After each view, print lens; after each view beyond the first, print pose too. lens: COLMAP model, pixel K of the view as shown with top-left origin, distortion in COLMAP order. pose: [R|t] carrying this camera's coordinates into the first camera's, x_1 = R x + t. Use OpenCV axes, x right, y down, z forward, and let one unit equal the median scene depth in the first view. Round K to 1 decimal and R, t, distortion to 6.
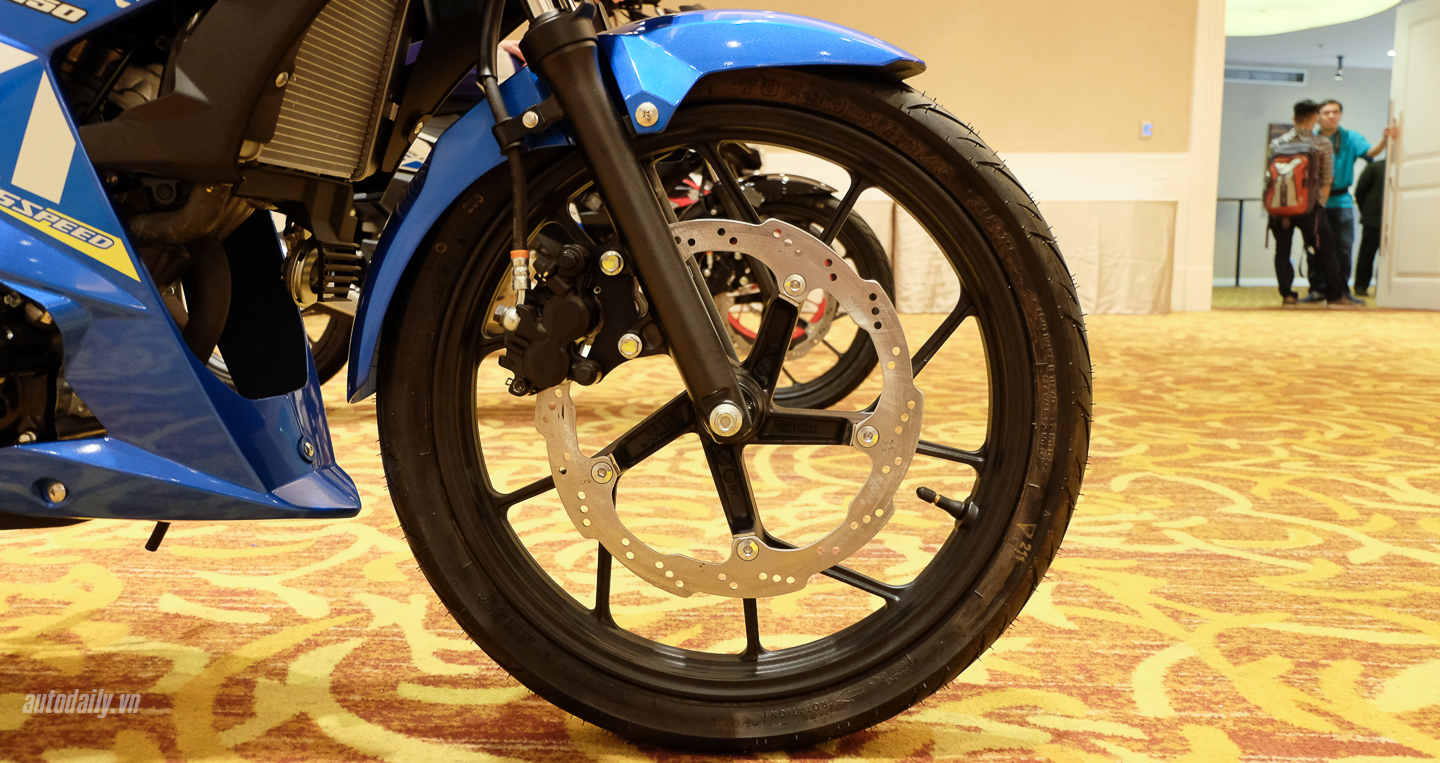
lens RADIAL K [[1026.7, 0, 720.0], [0, 1026.7, 381.5], [0, 0, 1]] dist [0.021829, 0.007427]
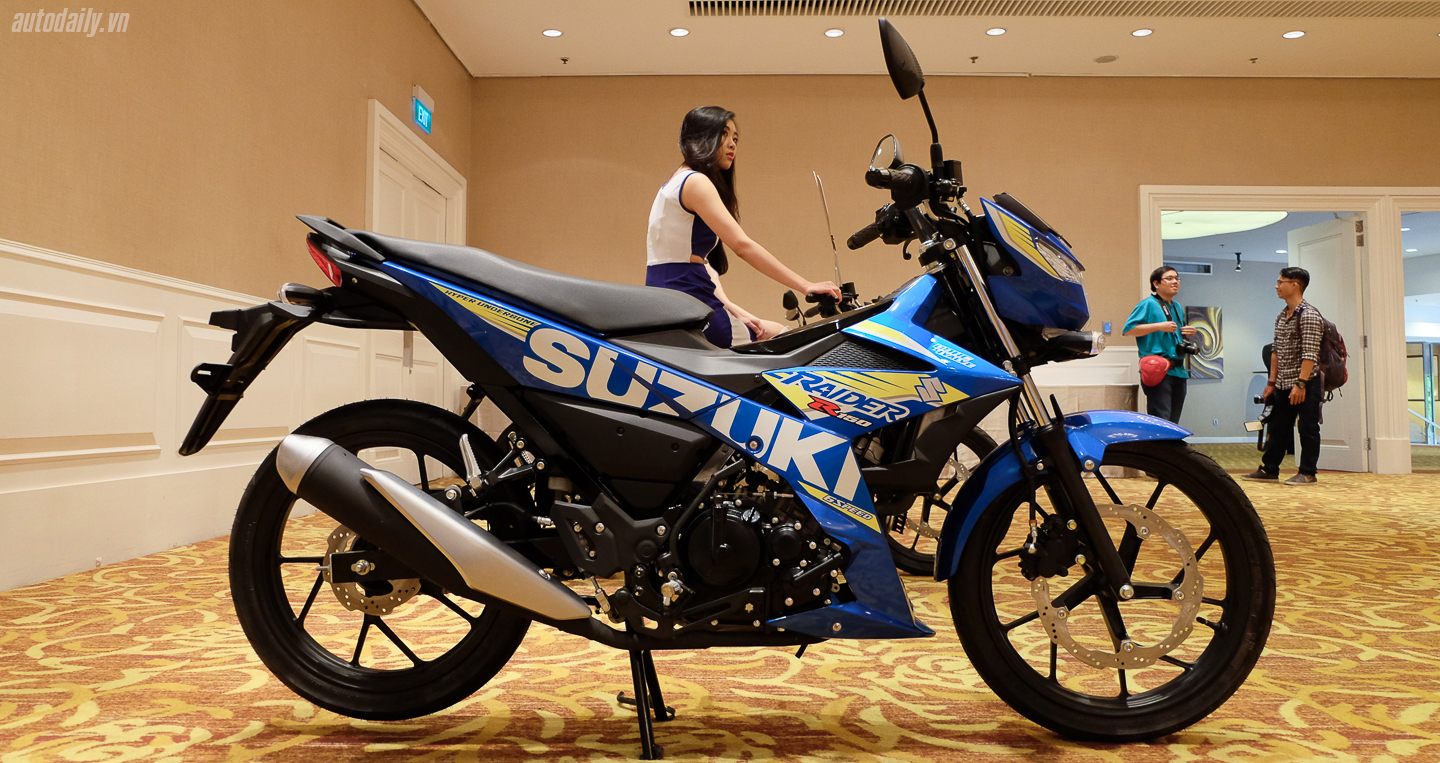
lens RADIAL K [[973.5, 0, 720.0], [0, 973.5, 381.5], [0, 0, 1]] dist [-0.048338, 0.053254]
pose [[0.999232, -0.004554, 0.038918, -0.801509], [0.010404, 0.988406, -0.151477, -0.084515], [-0.037777, 0.151765, 0.987694, -0.960065]]
